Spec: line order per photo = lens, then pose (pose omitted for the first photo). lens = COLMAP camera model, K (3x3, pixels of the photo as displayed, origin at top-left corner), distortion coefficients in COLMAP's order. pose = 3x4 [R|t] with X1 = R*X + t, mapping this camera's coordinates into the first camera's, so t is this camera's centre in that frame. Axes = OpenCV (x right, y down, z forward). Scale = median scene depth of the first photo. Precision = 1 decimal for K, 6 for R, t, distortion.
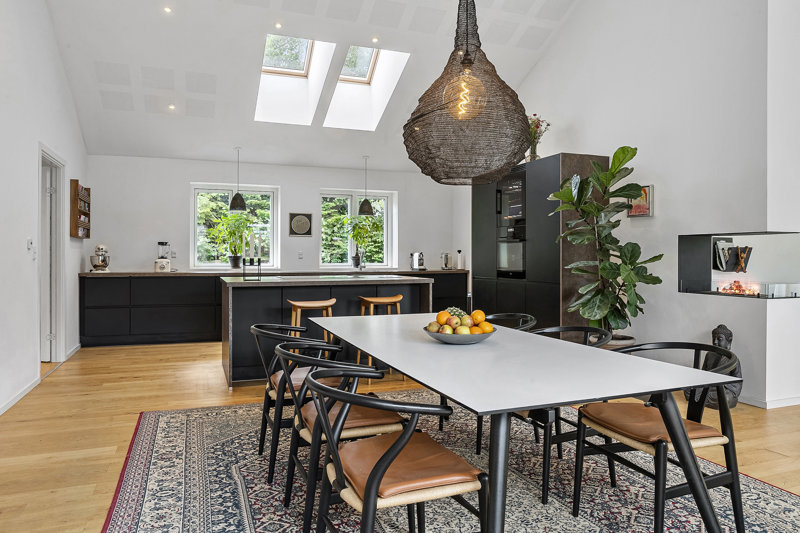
lens RADIAL K [[547.2, 0, 394.7], [0, 547.2, 263.2], [0, 0, 1]] dist [0.002329, 0.005779]
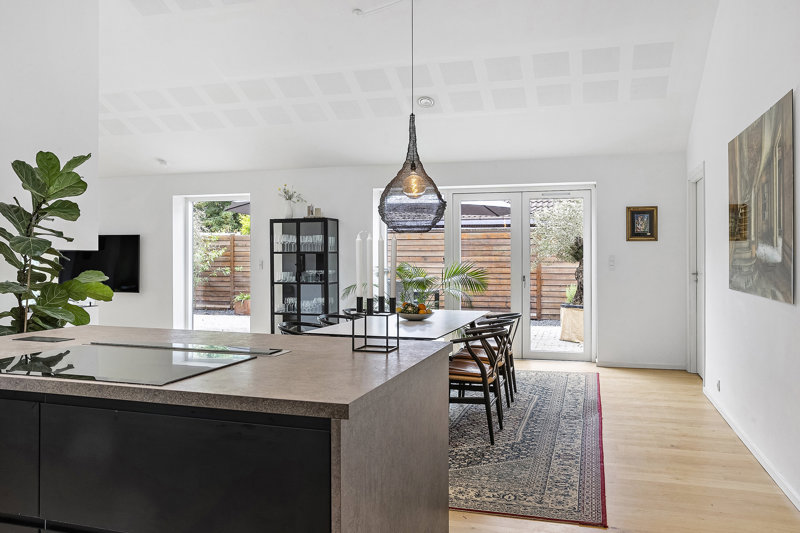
lens RADIAL K [[642.5, 0, 397.7], [0, 642.5, 263.2], [0, 0, 1]] dist [0.001733, 0.010361]
pose [[-0.794460, -0.012452, 0.607188, -0.425562], [0.004278, 0.999650, 0.026099, -0.036552], [-0.607301, 0.023332, -0.794129, 1.024896]]
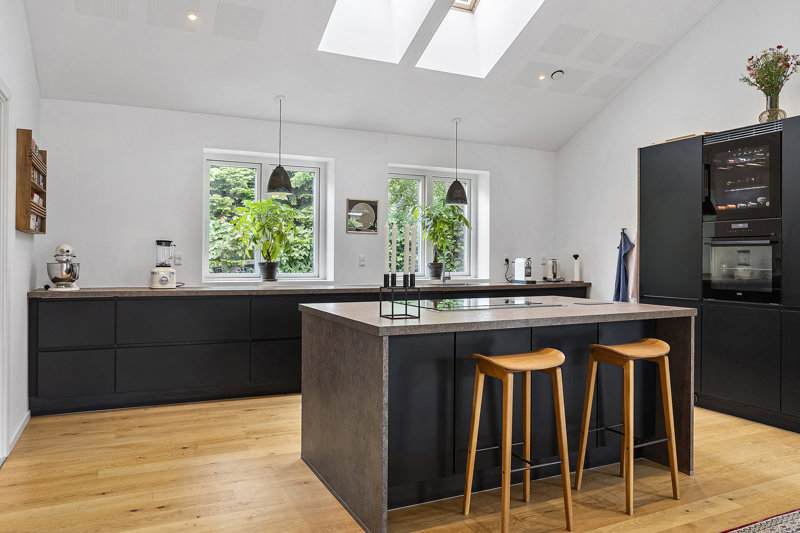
lens RADIAL K [[576.3, 0, 400.5], [0, 576.3, 262.4], [0, 0, 1]] dist [-0.004300, -0.000003]
pose [[0.995751, 0.003795, 0.092011, -0.225582], [-0.003483, 0.999988, -0.003548, -0.012633], [-0.092023, 0.003213, 0.995752, 0.333492]]
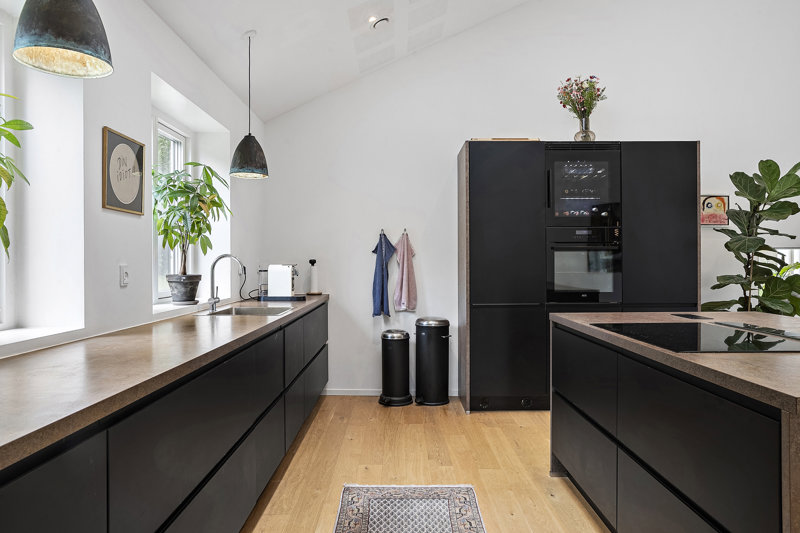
lens RADIAL K [[547.2, 0, 399.4], [0, 547.2, 263.9], [0, 0, 1]] dist [0.002329, 0.005779]
pose [[0.344682, -0.005020, 0.938706, -0.478968], [0.017212, 0.999851, -0.000972, -0.021700], [-0.938562, 0.016492, 0.344718, 0.897168]]
